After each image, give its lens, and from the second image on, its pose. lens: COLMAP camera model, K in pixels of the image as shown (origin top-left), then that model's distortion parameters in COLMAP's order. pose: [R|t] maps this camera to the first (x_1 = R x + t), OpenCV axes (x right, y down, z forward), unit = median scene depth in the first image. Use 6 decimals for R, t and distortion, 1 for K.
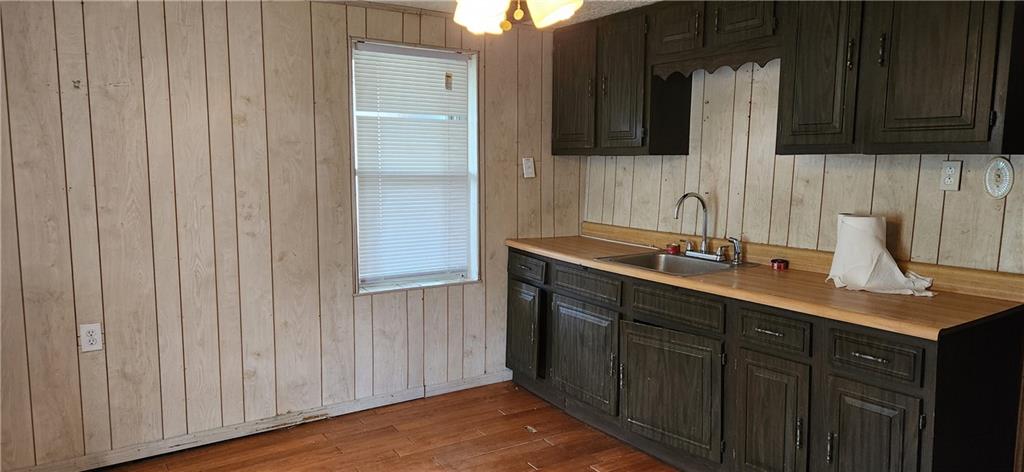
lens RADIAL K [[678.2, 0, 521.3], [0, 678.2, 236.3], [0, 0, 1]] dist [0.040971, -0.028261]
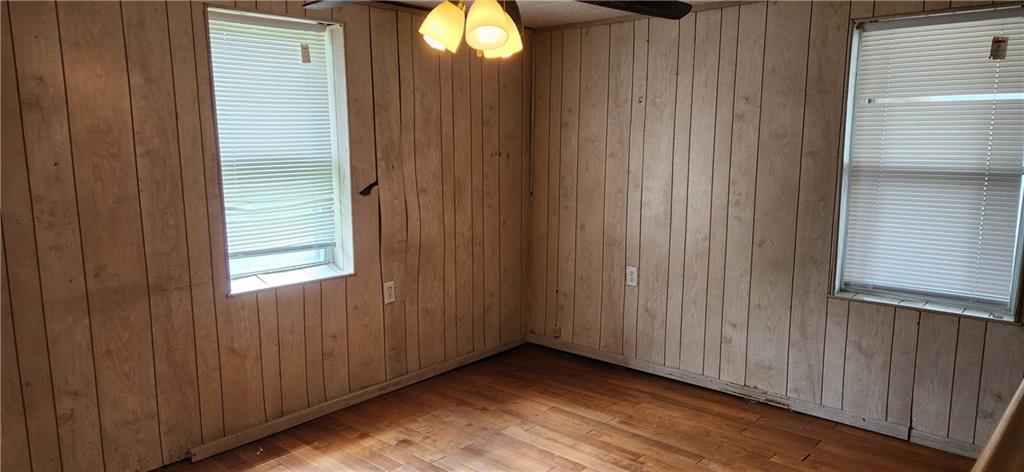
lens RADIAL K [[678.2, 0, 513.6], [0, 678.2, 239.2], [0, 0, 1]] dist [0.040971, -0.028261]
pose [[0.231703, 0.132762, -0.963685, 0.595764], [-0.109032, 0.987945, 0.109890, -0.051657], [0.966657, 0.079611, 0.243385, 0.361510]]
